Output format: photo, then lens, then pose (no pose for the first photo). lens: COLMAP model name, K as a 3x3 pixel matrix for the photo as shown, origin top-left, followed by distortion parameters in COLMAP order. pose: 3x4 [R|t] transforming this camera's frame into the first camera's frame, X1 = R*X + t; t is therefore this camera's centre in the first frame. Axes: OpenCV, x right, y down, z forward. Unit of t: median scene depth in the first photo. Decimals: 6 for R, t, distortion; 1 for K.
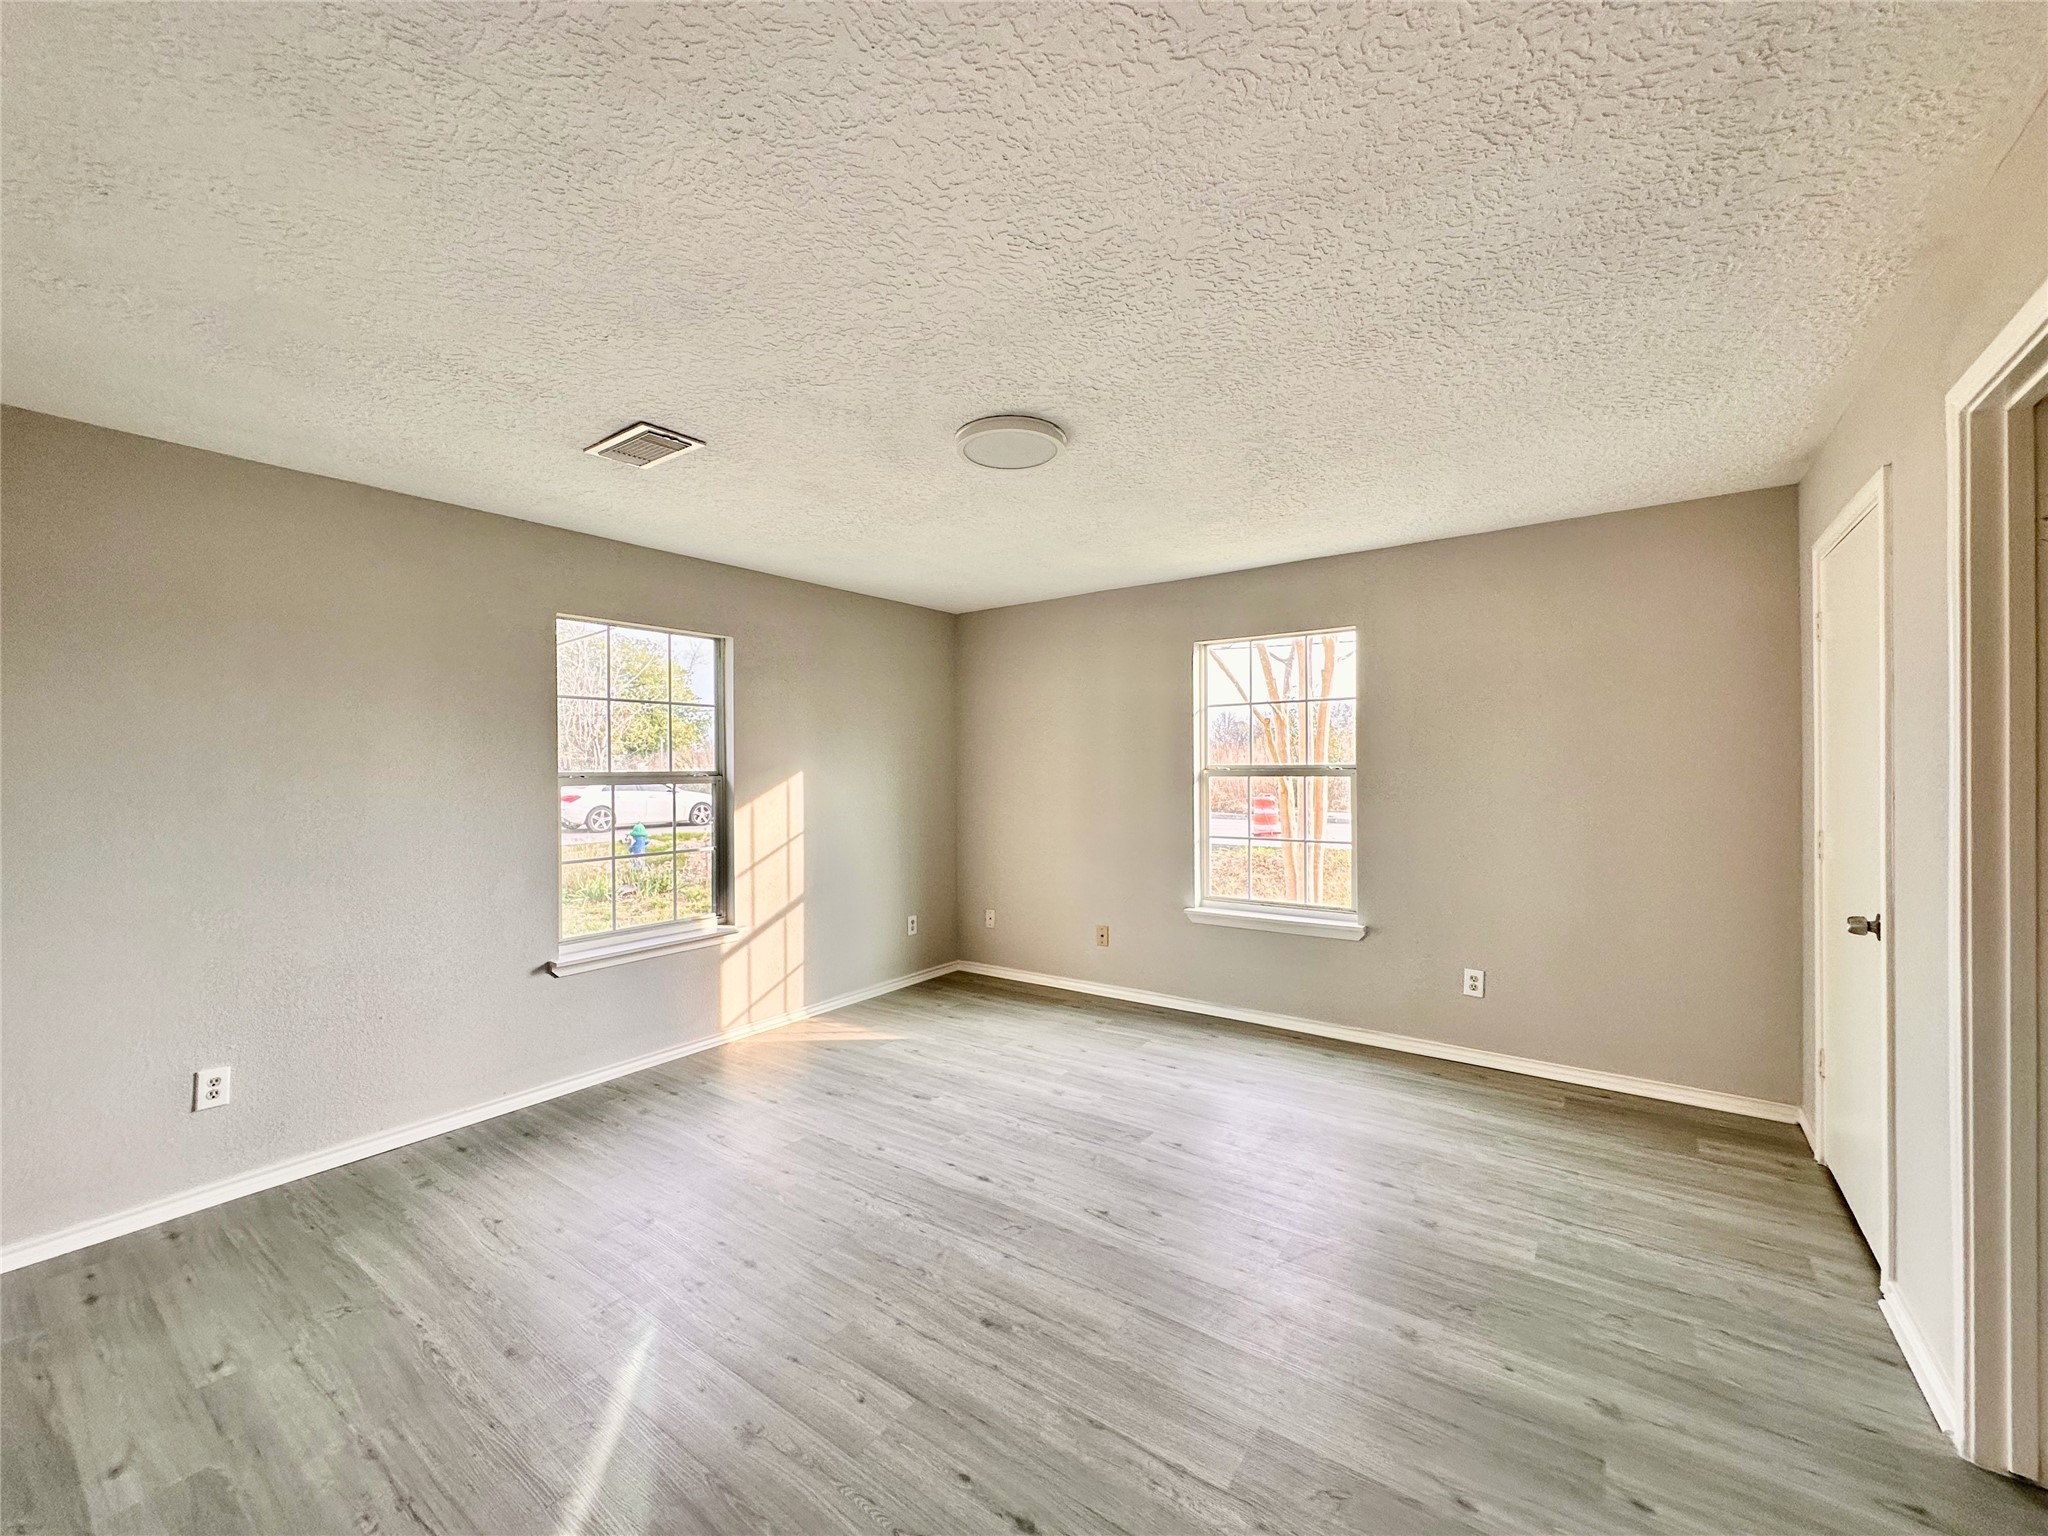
lens RADIAL K [[828.3, 0, 1020.2], [0, 828.3, 758.8], [0, 0, 1]] dist [-0.001658, -0.000549]
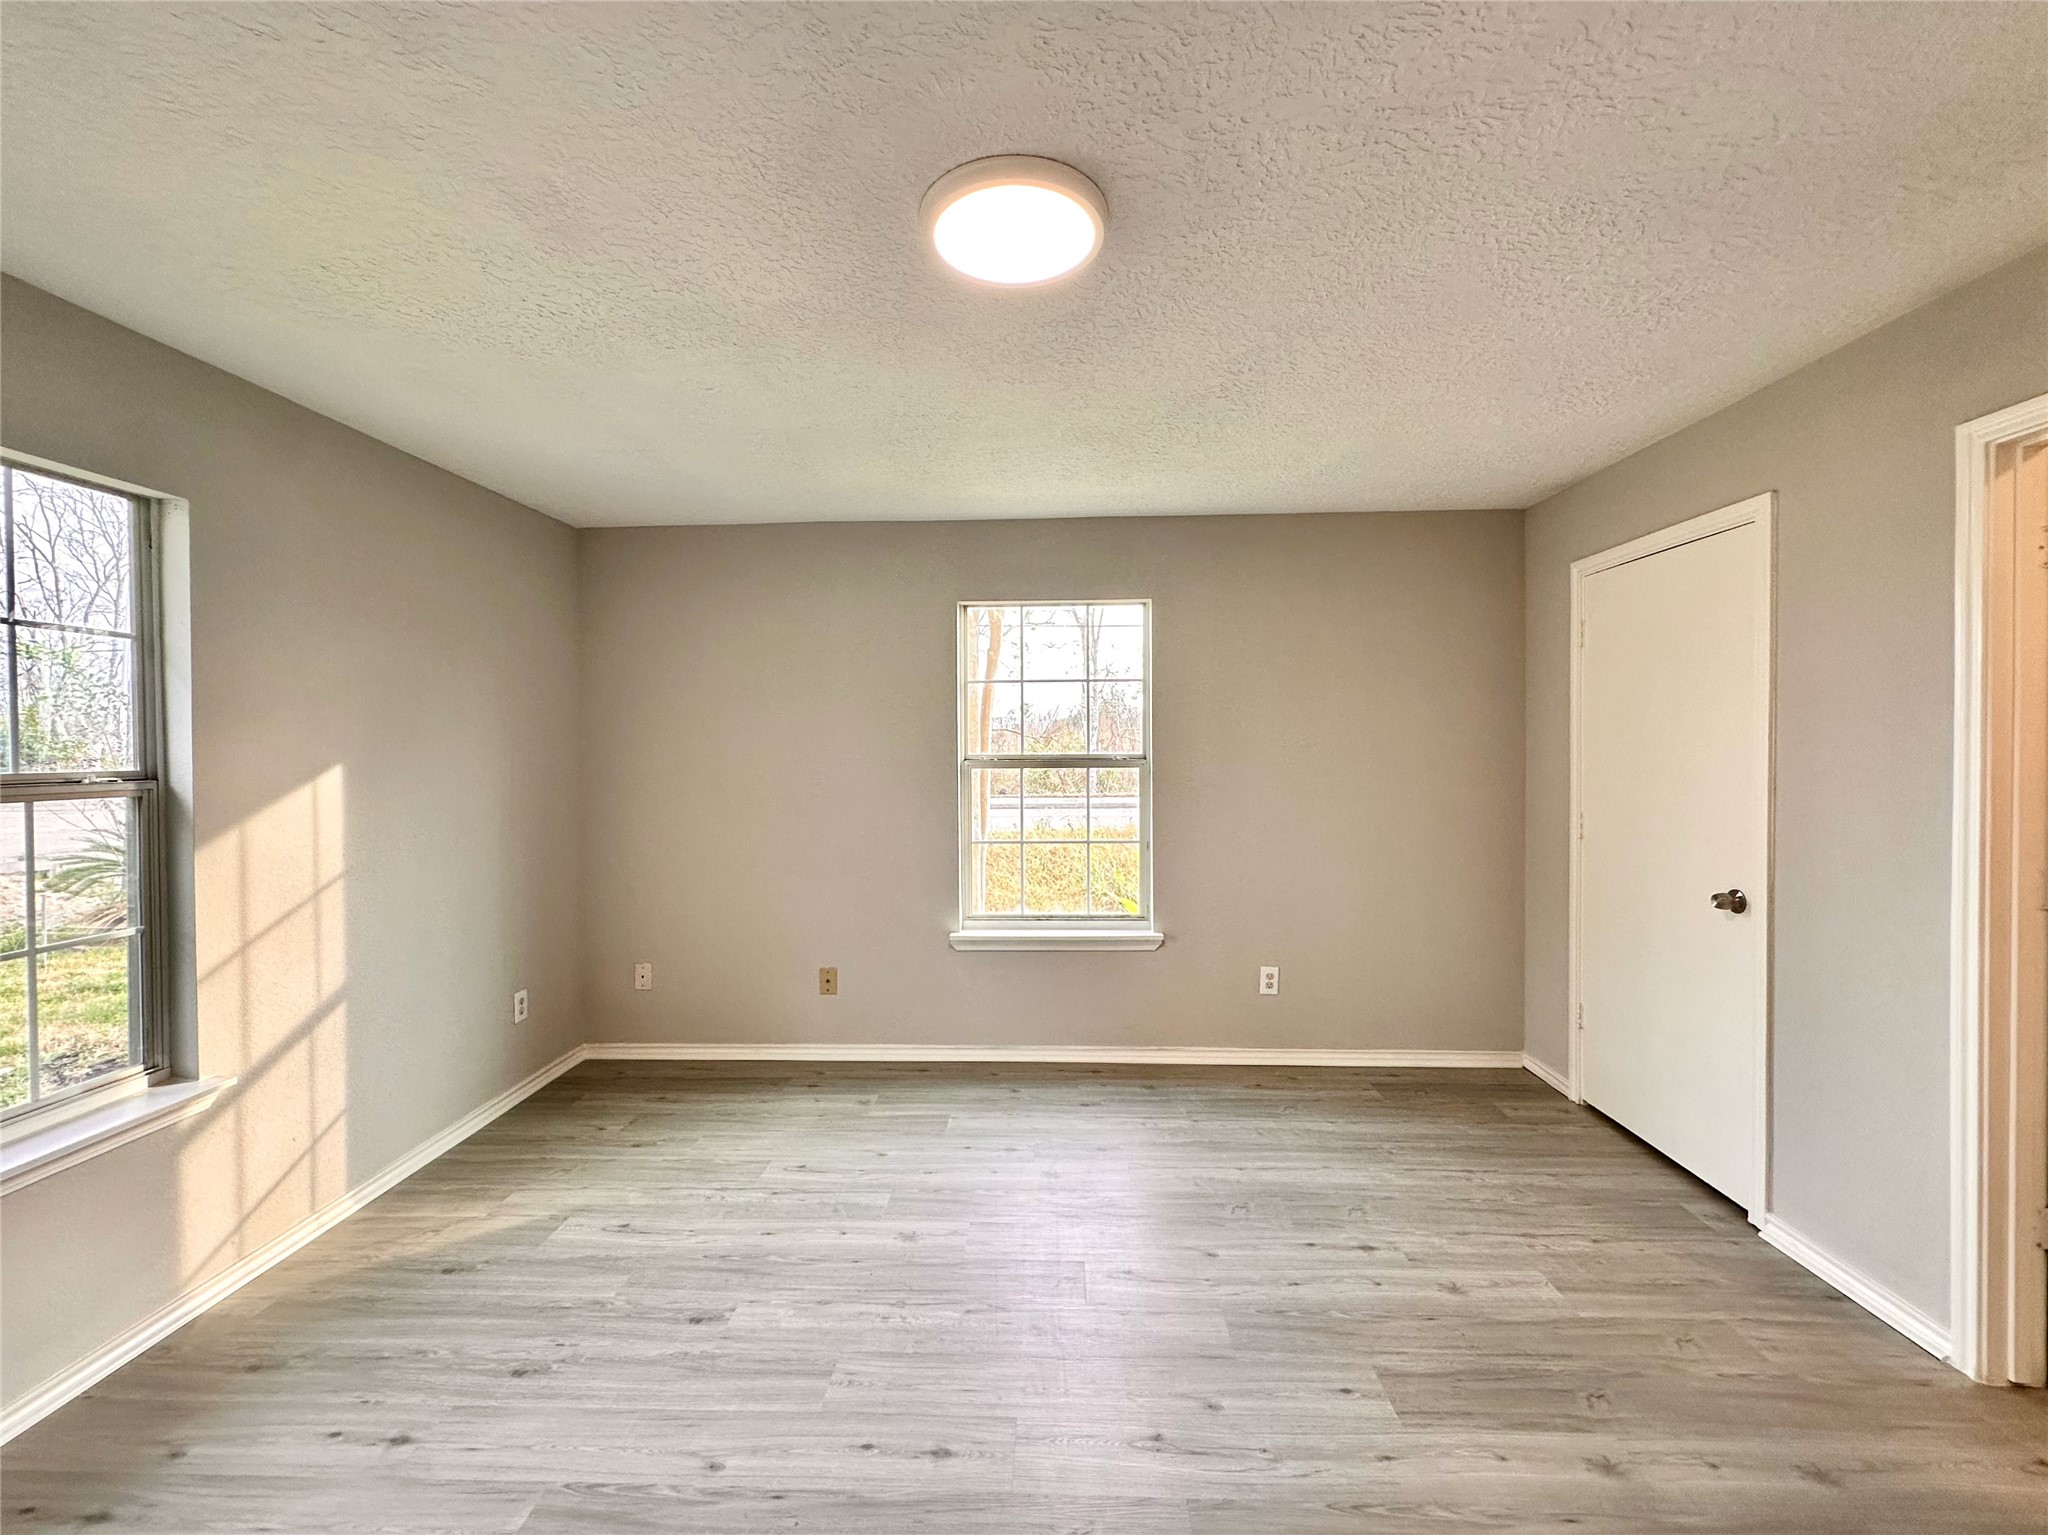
lens RADIAL K [[852.8, 0, 1014.2], [0, 852.8, 748.3], [0, 0, 1]] dist [-0.001978, -0.000598]
pose [[0.830244, 0.001543, 0.557398, -0.230983], [-0.004302, 0.999984, 0.003641, -0.002139], [-0.557384, -0.005421, 0.830237, 0.312418]]
